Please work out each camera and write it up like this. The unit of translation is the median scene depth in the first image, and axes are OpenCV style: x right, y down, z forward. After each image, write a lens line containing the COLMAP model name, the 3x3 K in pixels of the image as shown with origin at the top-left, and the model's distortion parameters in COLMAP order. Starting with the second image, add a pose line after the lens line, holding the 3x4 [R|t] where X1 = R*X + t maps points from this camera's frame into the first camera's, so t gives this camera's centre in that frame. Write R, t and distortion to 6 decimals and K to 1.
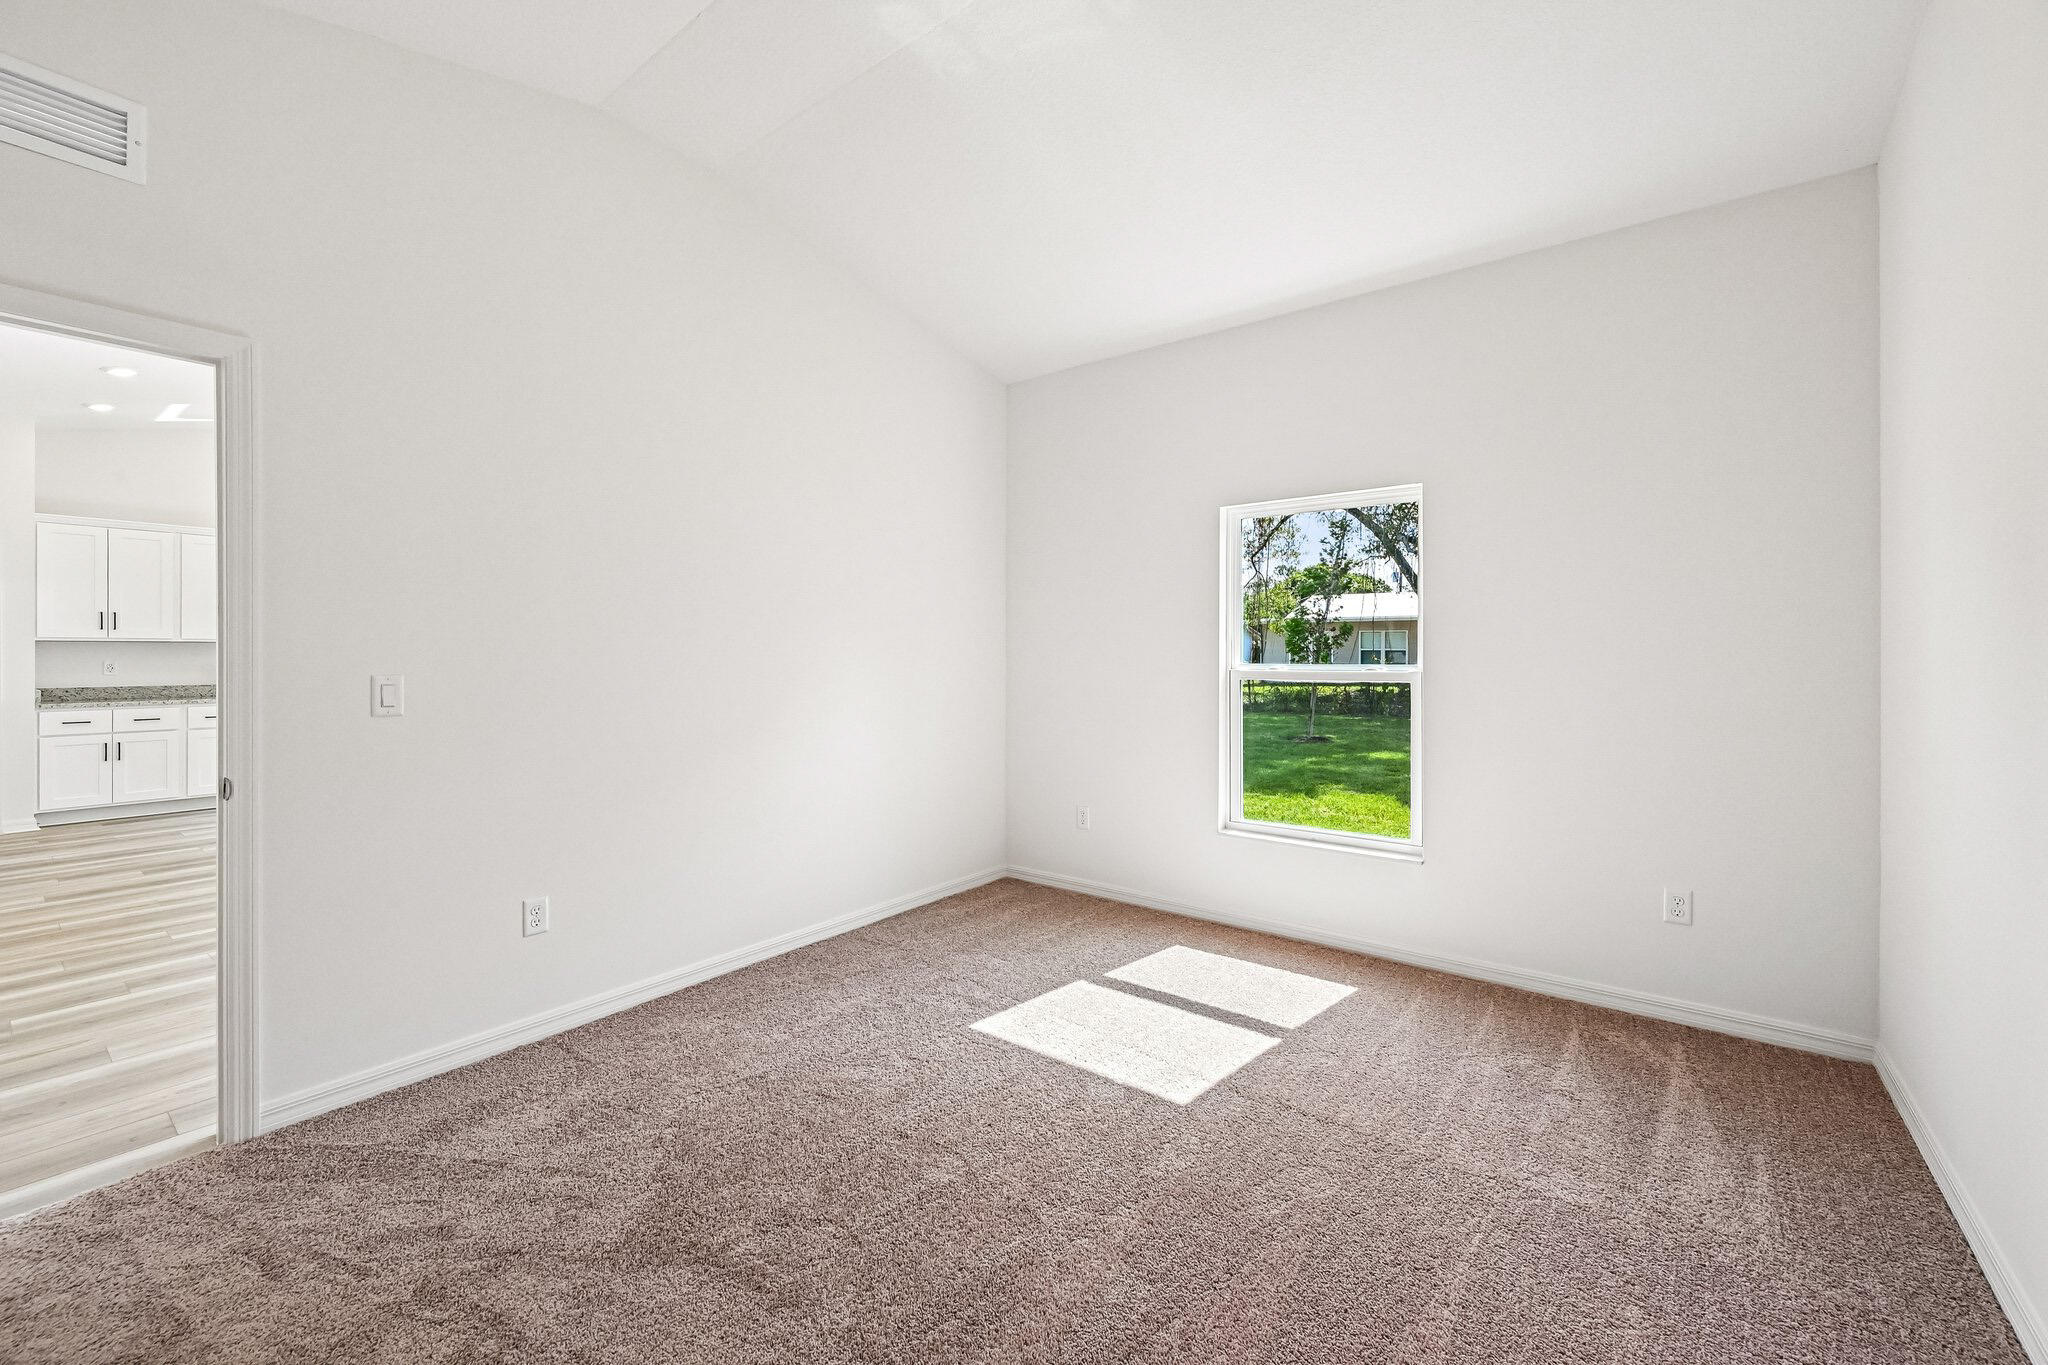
lens RADIAL K [[811.6, 0, 1022.1], [0, 811.6, 651.8], [0, 0, 1]] dist [-0.000163, -0.000015]
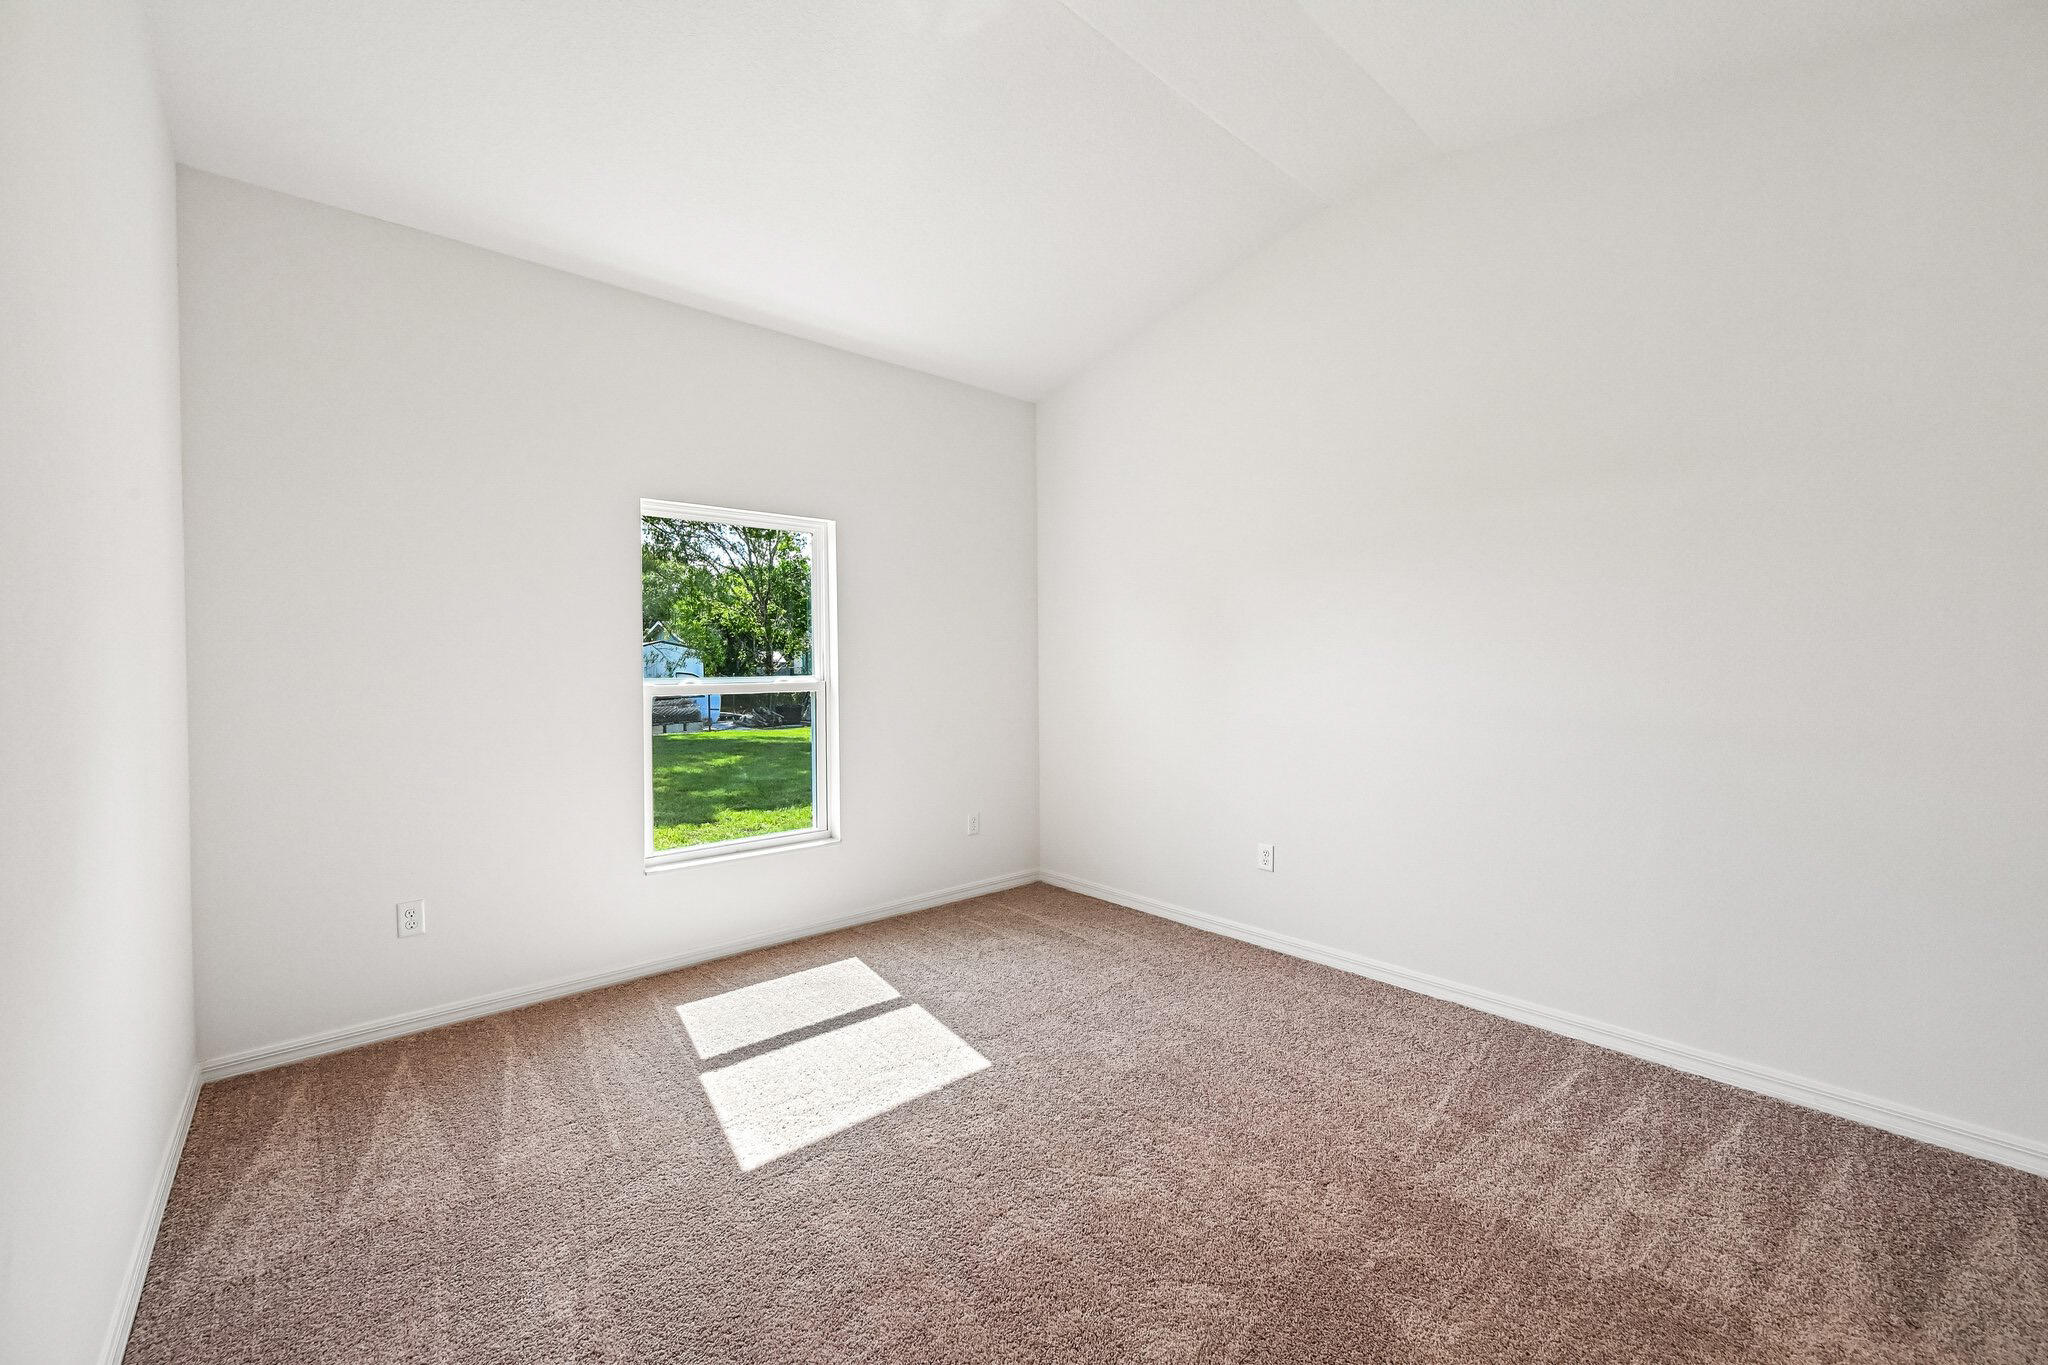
lens RADIAL K [[797.2, 0, 1030.1], [0, 797.2, 666.3], [0, 0, 1]] dist [-0.008248, -0.000058]
pose [[0.202228, -0.005793, 0.979321, -0.610103], [0.009404, 0.999948, 0.003973, 0.001860], [-0.979293, 0.008406, 0.202272, 0.506889]]
